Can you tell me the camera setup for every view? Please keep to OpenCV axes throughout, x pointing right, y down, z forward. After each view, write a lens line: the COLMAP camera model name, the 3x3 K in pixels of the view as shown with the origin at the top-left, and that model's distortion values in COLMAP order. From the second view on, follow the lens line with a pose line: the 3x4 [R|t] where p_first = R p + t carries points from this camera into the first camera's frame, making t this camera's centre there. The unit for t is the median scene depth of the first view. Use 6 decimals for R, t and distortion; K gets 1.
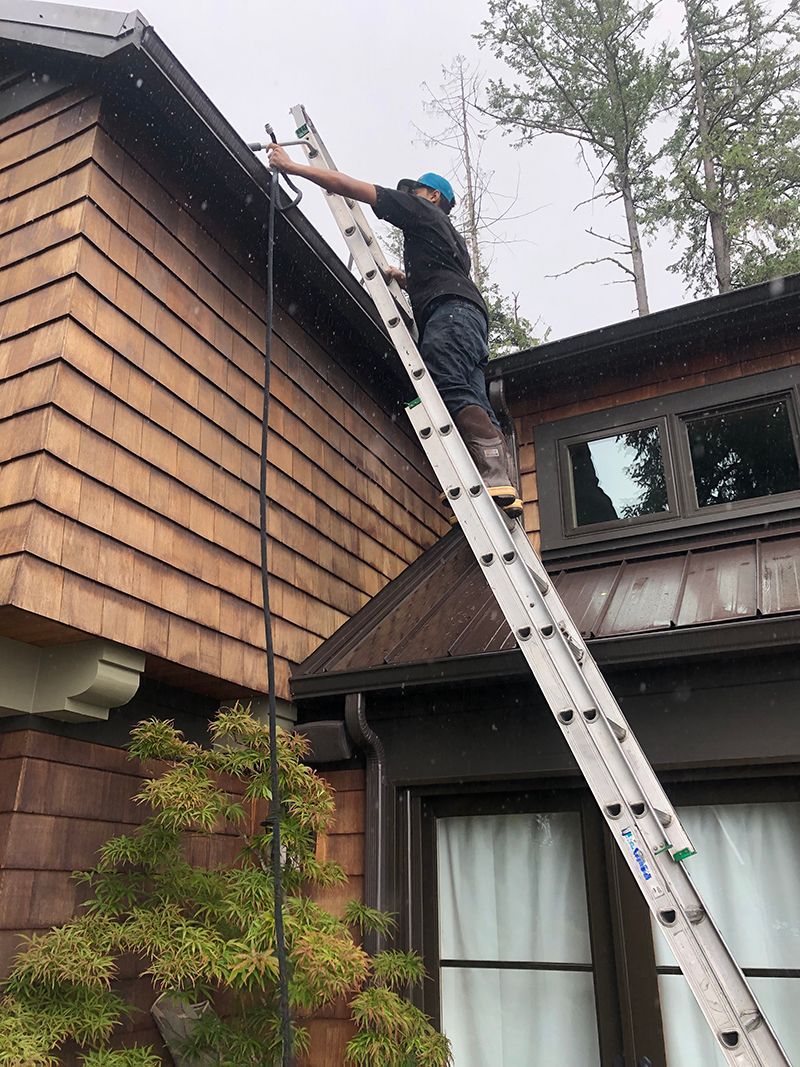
lens RADIAL K [[874.8, 0, 398.2], [0, 874.8, 514.5], [0, 0, 1]] dist [-0.014642, -0.012597]
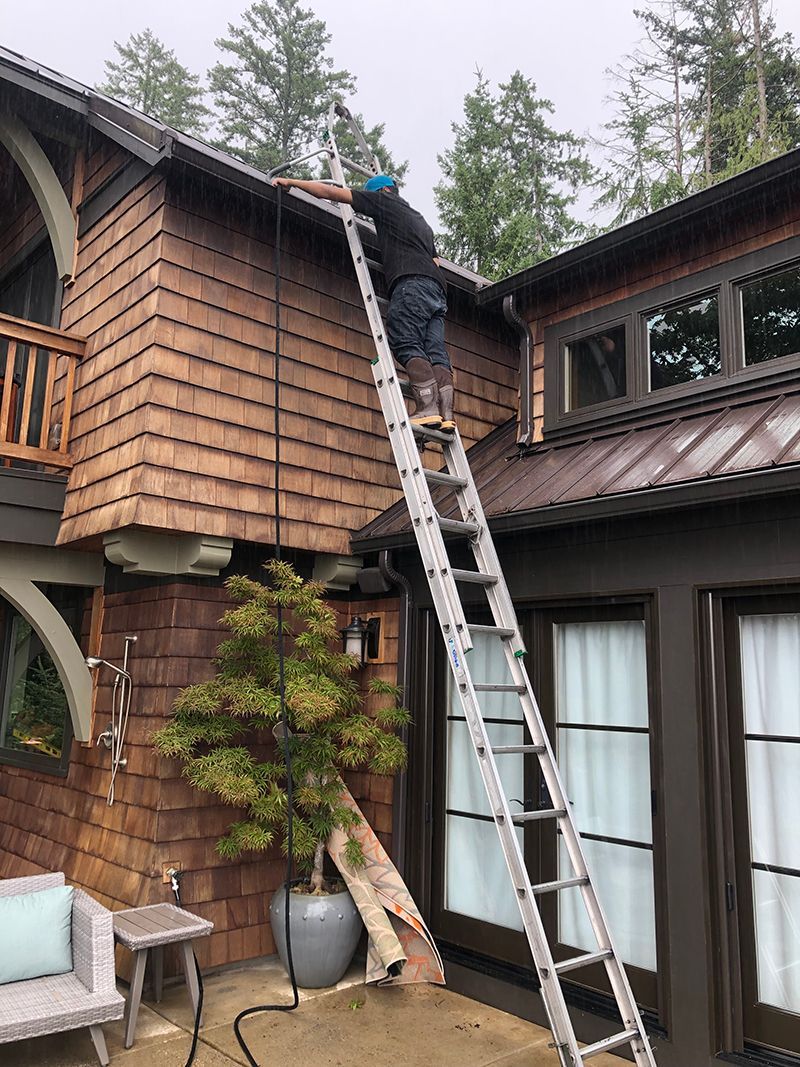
lens RADIAL K [[852.1, 0, 400.0], [0, 852.1, 533.5], [0, 0, 1]] dist [0.054726, -0.425697]
pose [[0.928560, -0.037840, -0.369248, 0.606852], [0.123384, 0.969688, 0.210906, -0.152581], [0.350075, -0.241399, 0.905082, -0.371347]]
